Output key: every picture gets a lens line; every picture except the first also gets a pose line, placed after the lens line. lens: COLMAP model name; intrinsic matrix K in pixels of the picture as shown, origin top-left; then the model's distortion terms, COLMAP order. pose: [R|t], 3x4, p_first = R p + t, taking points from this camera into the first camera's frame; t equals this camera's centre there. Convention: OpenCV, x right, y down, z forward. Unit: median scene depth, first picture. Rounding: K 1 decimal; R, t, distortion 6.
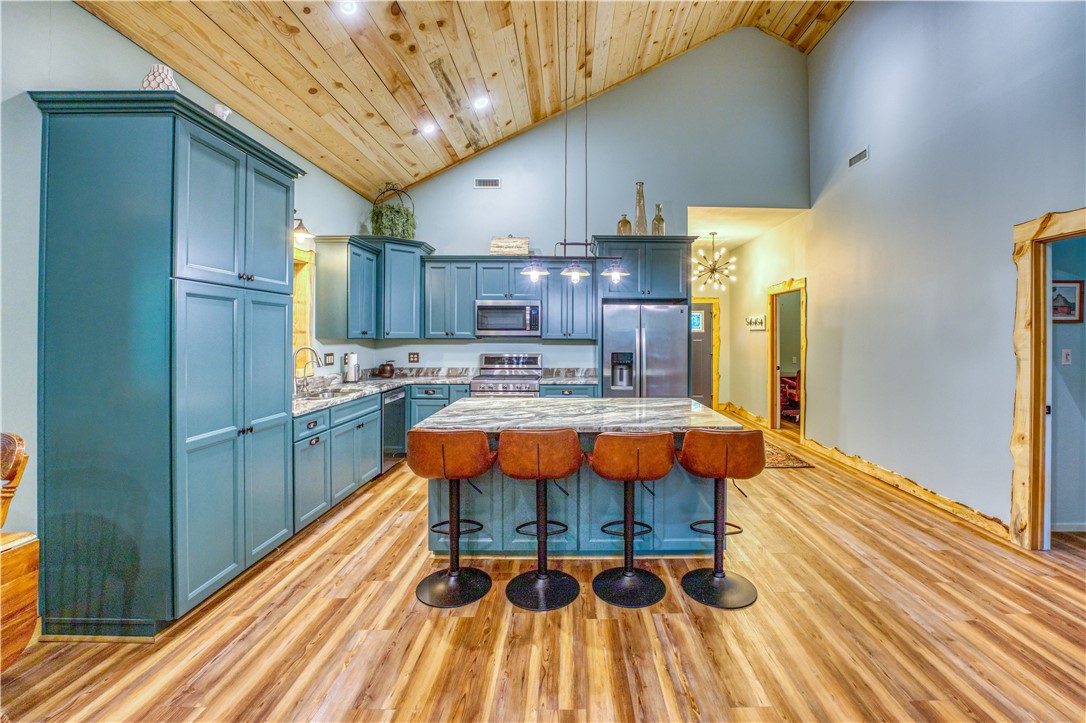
lens RADIAL K [[453.8, 0, 573.2], [0, 453.8, 337.5], [0, 0, 1]] dist [-0.000051, -0.000163]
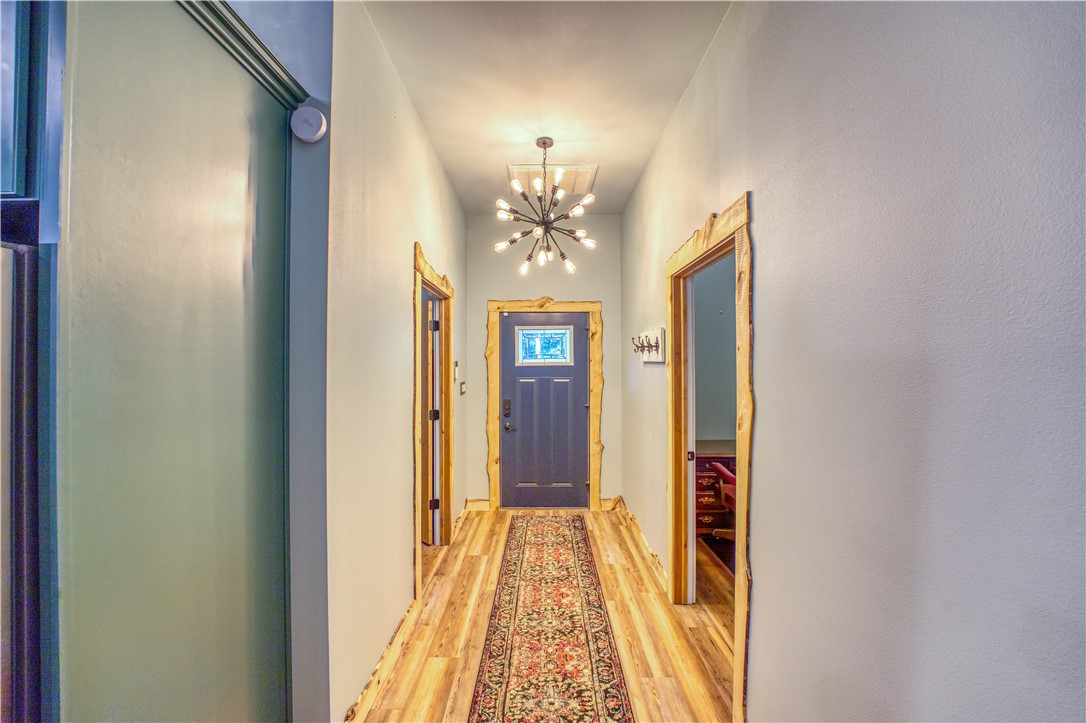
lens RADIAL K [[437.4, 0, 543.0], [0, 437.4, 361.5], [0, 0, 1]] dist [-0.006812, 0.000272]
pose [[0.999962, -0.004932, -0.007188, 0.530766], [0.004868, 0.999948, -0.008923, -0.024493], [0.007231, 0.008888, 0.999934, 0.999729]]
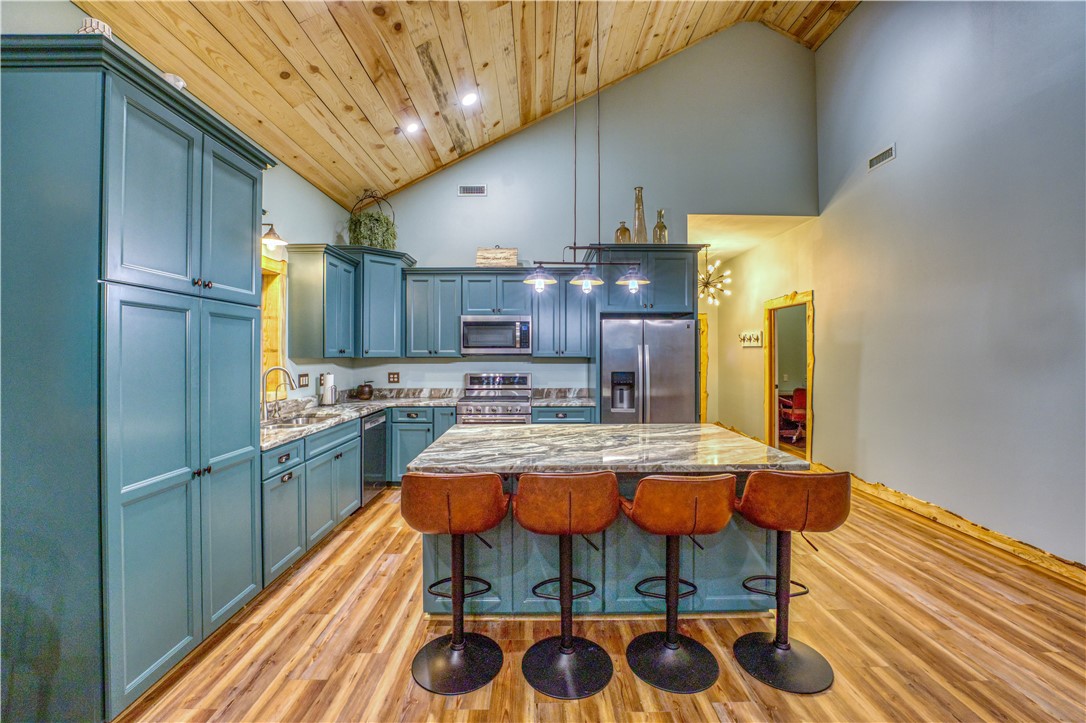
lens RADIAL K [[439.9, 0, 538.3], [0, 439.9, 353.4], [0, 0, 1]] dist [-0.003713, 0.000053]
pose [[0.999989, -0.004540, -0.001461, -0.073484], [0.004534, 0.999981, -0.004164, -0.000752], [0.001480, 0.004157, 0.999990, 0.134201]]
